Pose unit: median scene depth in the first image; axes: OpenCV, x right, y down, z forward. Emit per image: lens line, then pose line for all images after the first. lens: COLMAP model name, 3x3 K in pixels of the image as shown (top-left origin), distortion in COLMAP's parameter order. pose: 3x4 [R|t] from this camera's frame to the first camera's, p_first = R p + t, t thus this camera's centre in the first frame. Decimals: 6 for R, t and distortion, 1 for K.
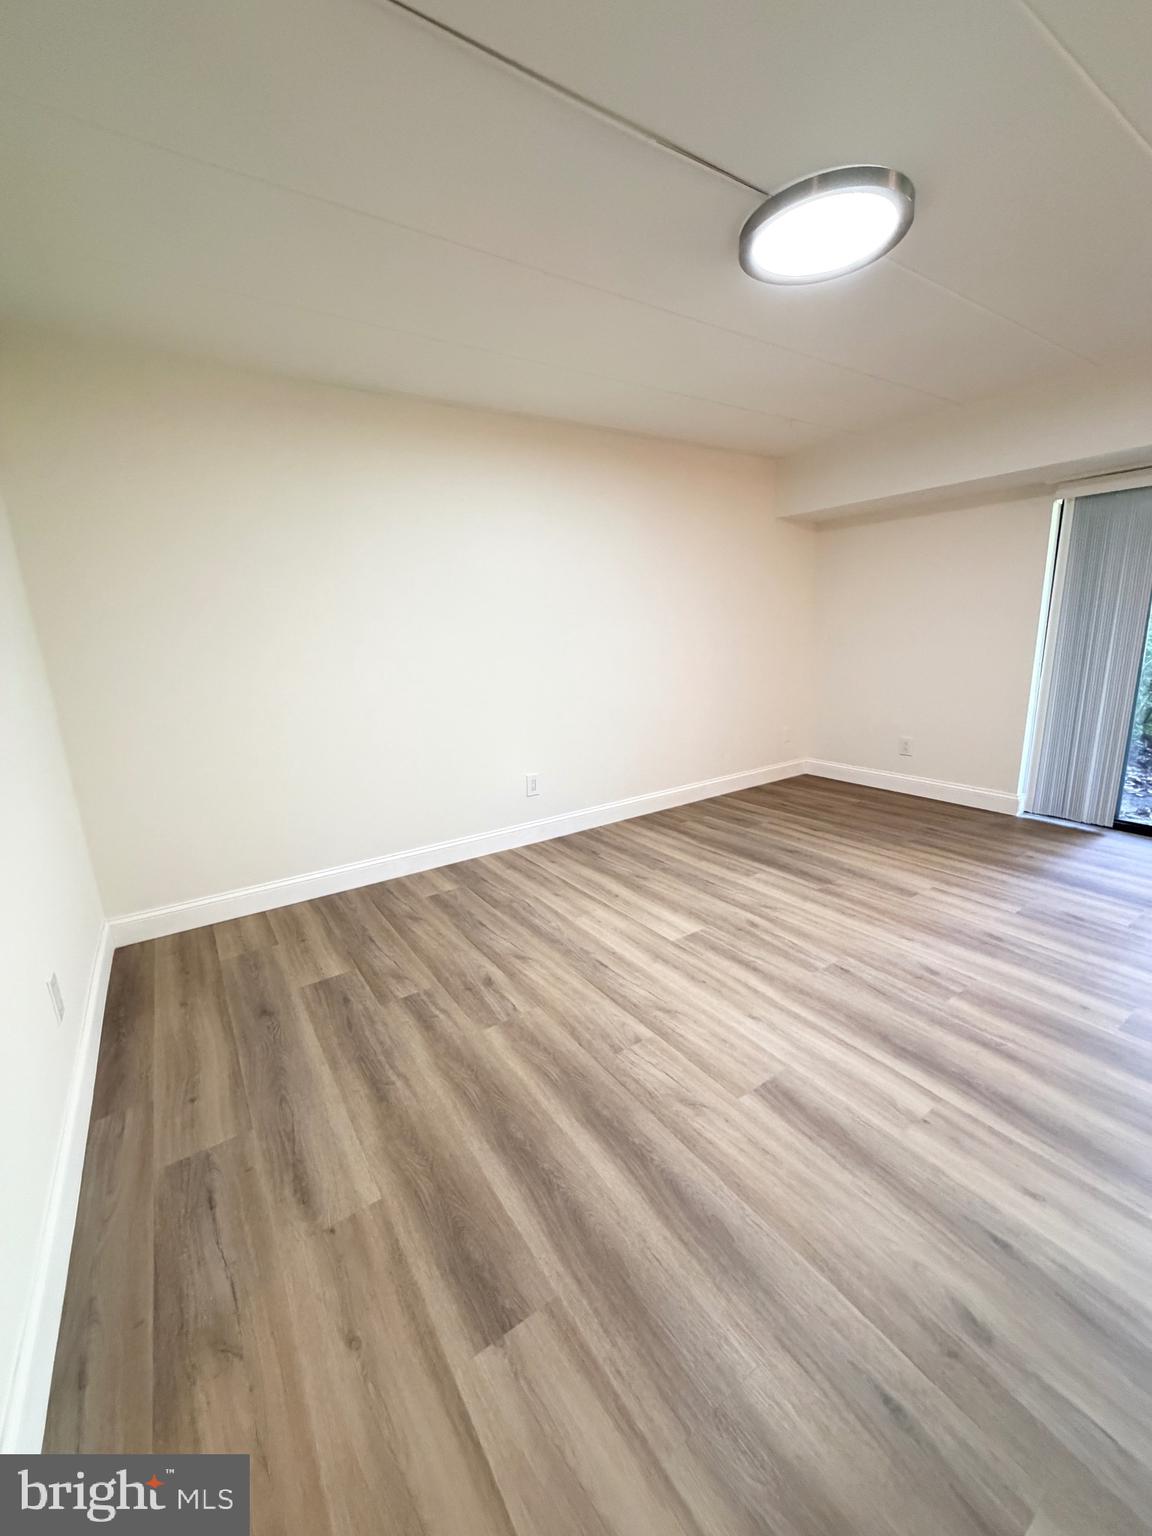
lens RADIAL K [[613.0, 0, 575.6], [0, 613.0, 767.7], [0, 0, 1]] dist [0.000231, 0.000045]
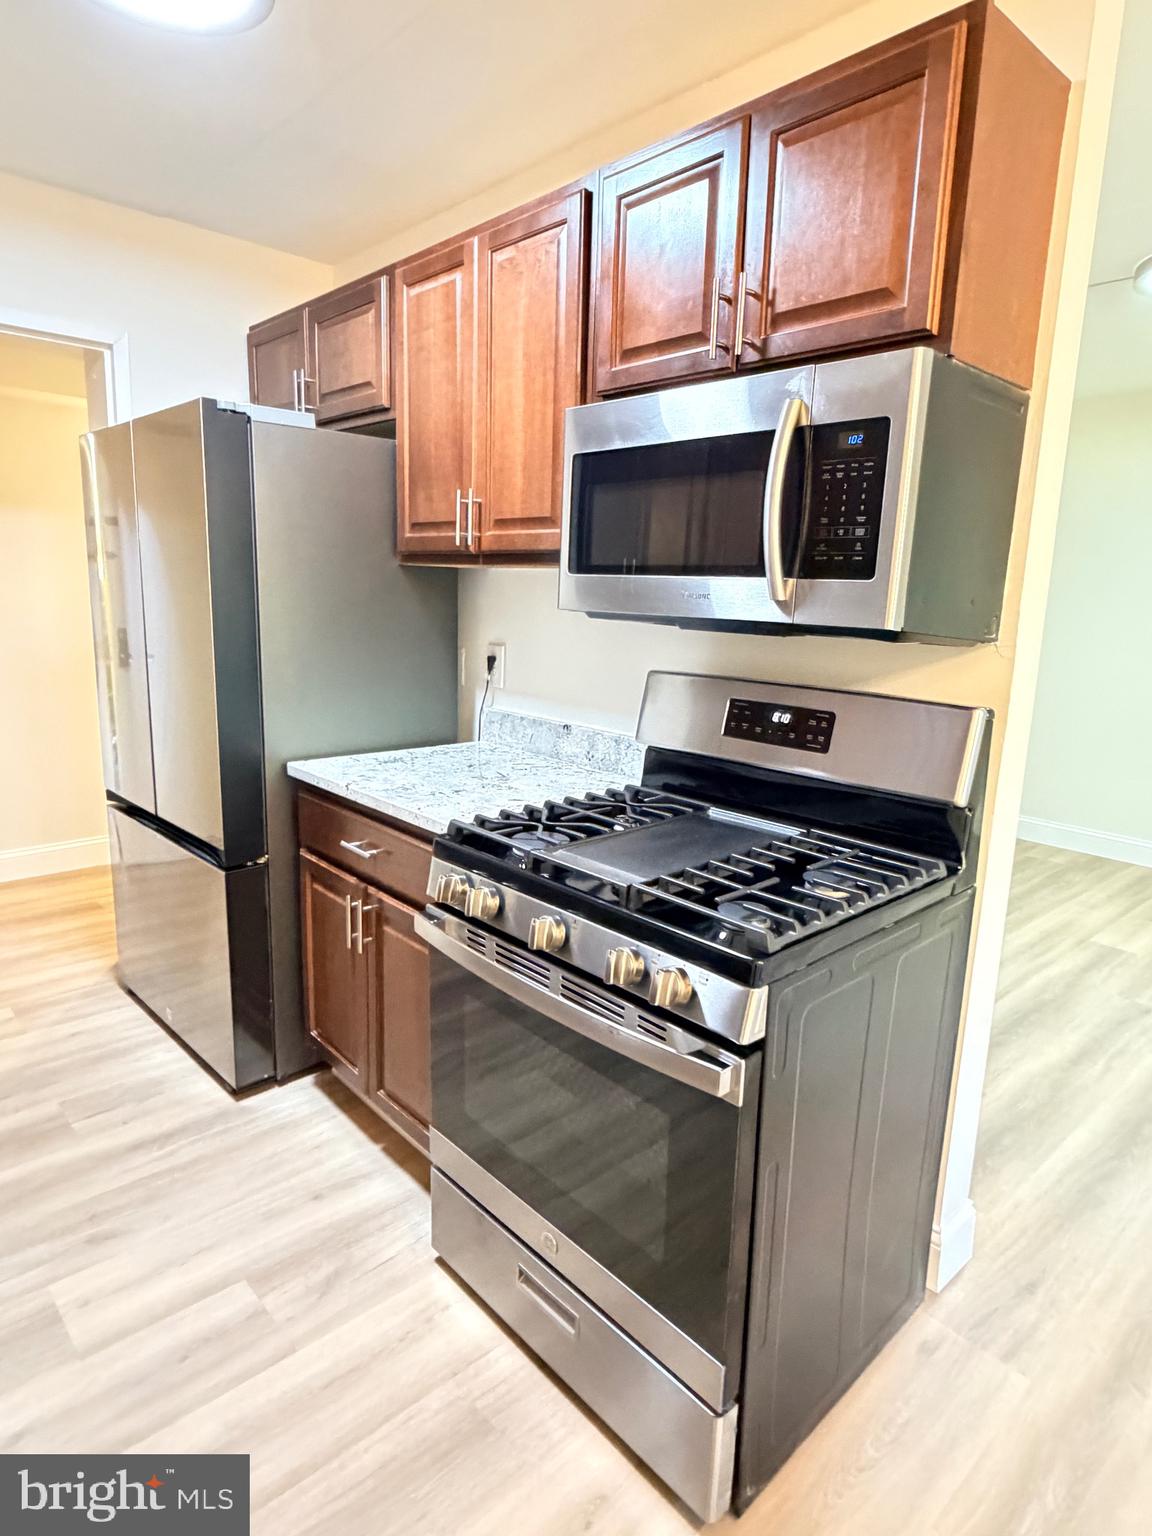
lens RADIAL K [[899.5, 0, 572.6], [0, 899.5, 763.9], [0, 0, 1]] dist [-0.001369, 0.000162]
pose [[0.147590, 0.233836, -0.961009, 1.304992], [-0.265653, 0.945317, 0.189219, -0.030960], [0.952704, 0.227368, 0.201639, -0.124969]]
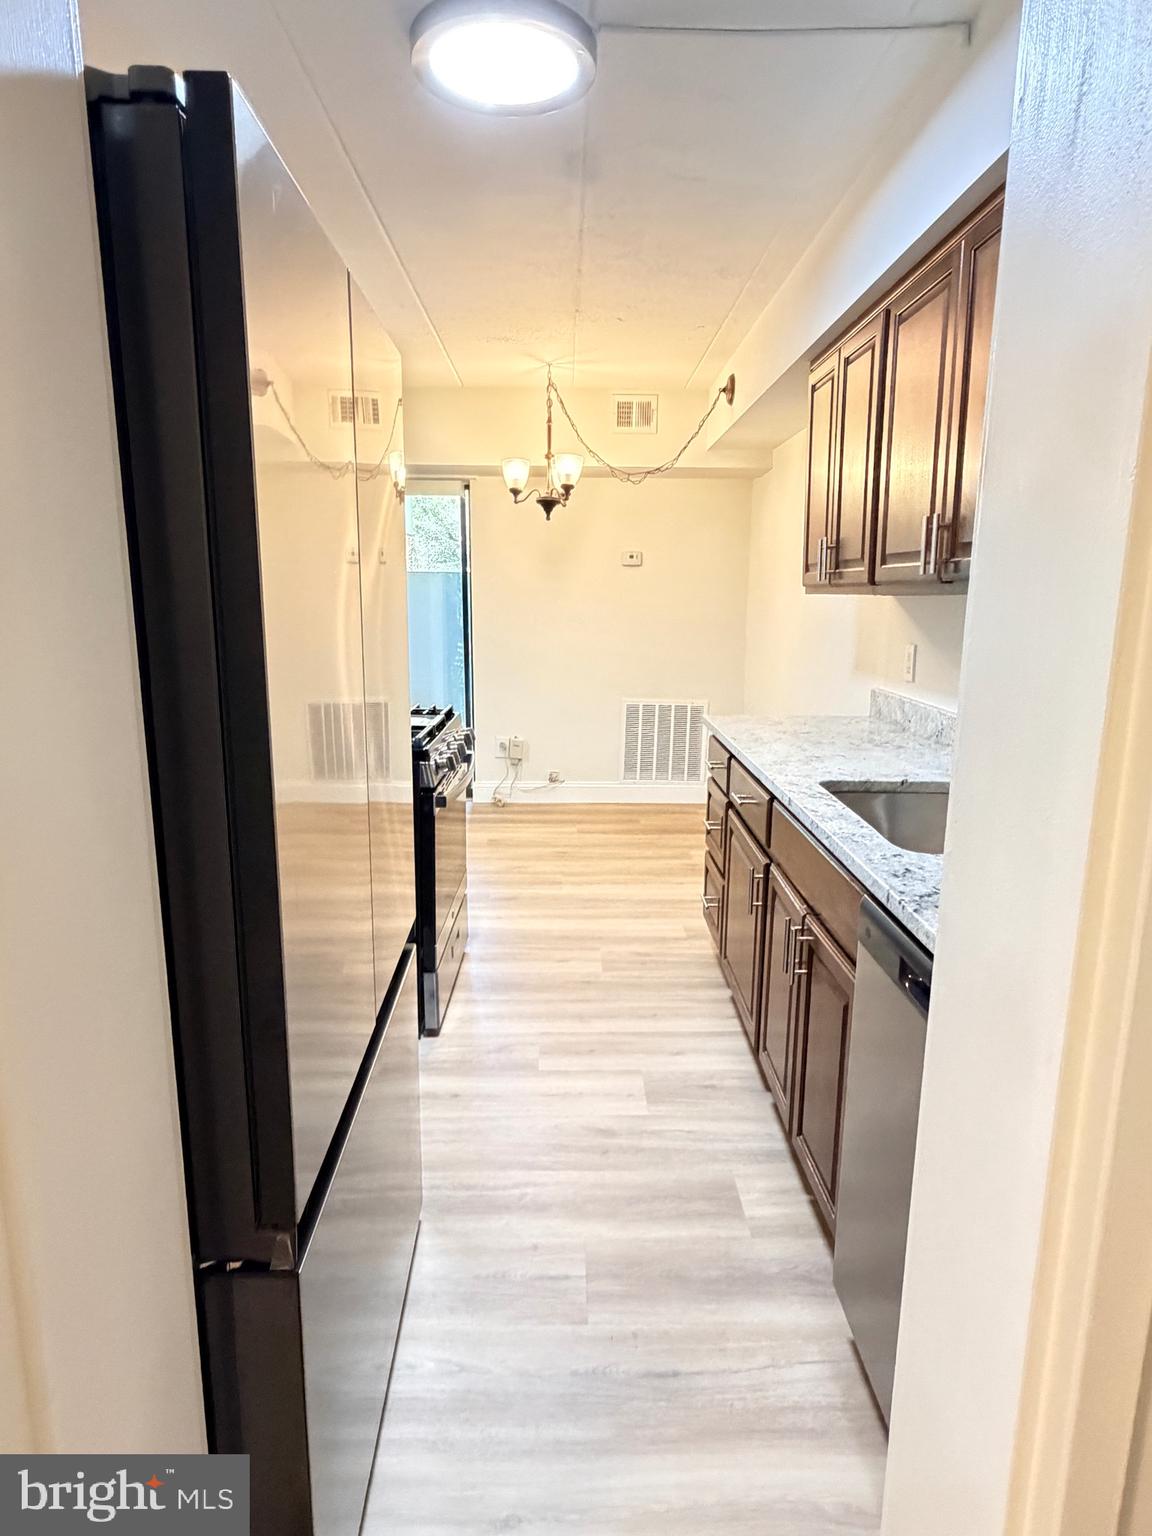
lens RADIAL K [[920.9, 0, 576.0], [0, 920.9, 768.0], [0, 0, 1]] dist [0.056767, 0.000201]
pose [[0.546577, -0.118794, 0.828940, -0.037845], [0.163687, 0.985948, 0.033365, 0.174808], [-0.821255, 0.117450, 0.558342, -0.757514]]
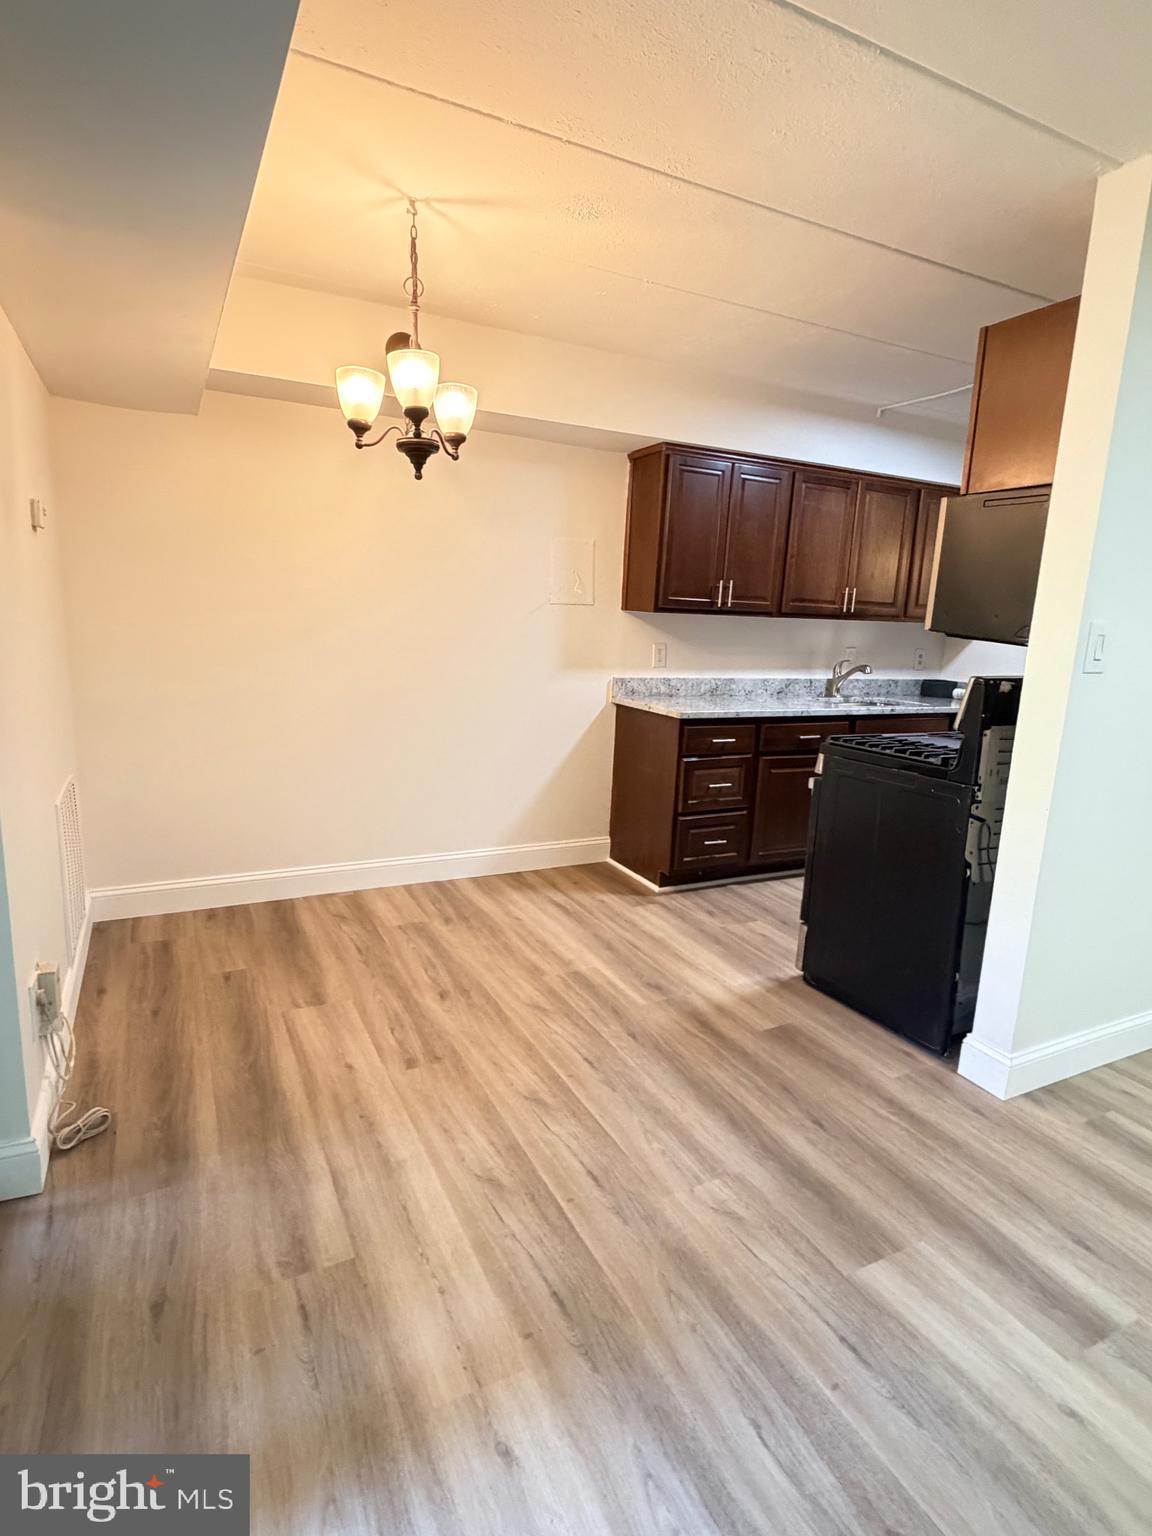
lens RADIAL K [[813.8, 0, 577.6], [0, 813.8, 771.3], [0, 0, 1]] dist [-0.000771, -0.000236]
pose [[-0.992296, -0.026931, 0.120926, 1.118675], [0.025173, 0.911895, 0.409651, -0.301724], [-0.121304, 0.409540, -0.904192, 1.099975]]
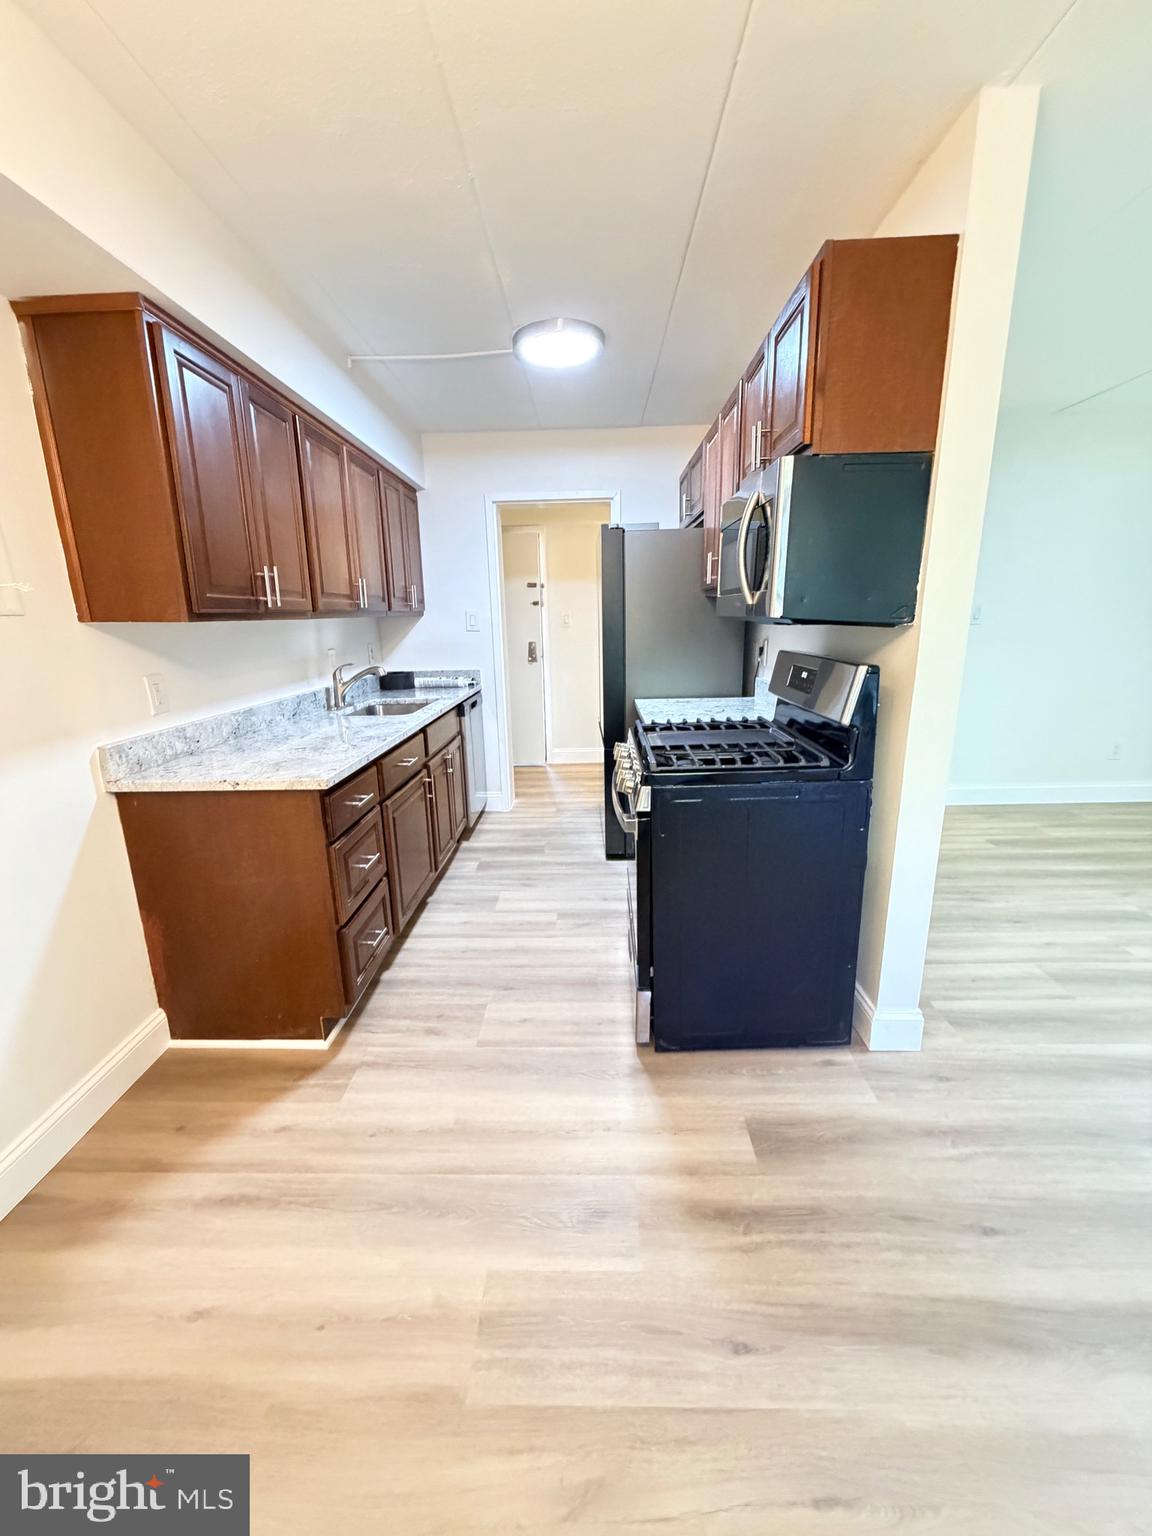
lens RADIAL K [[613.0, 0, 575.6], [0, 613.0, 767.7], [0, 0, 1]] dist [0.000231, 0.000045]
pose [[-0.577798, 0.247518, -0.777743, 1.461374], [-0.147520, 0.905542, 0.397784, -0.131810], [0.802737, 0.344572, -0.486707, 0.317100]]
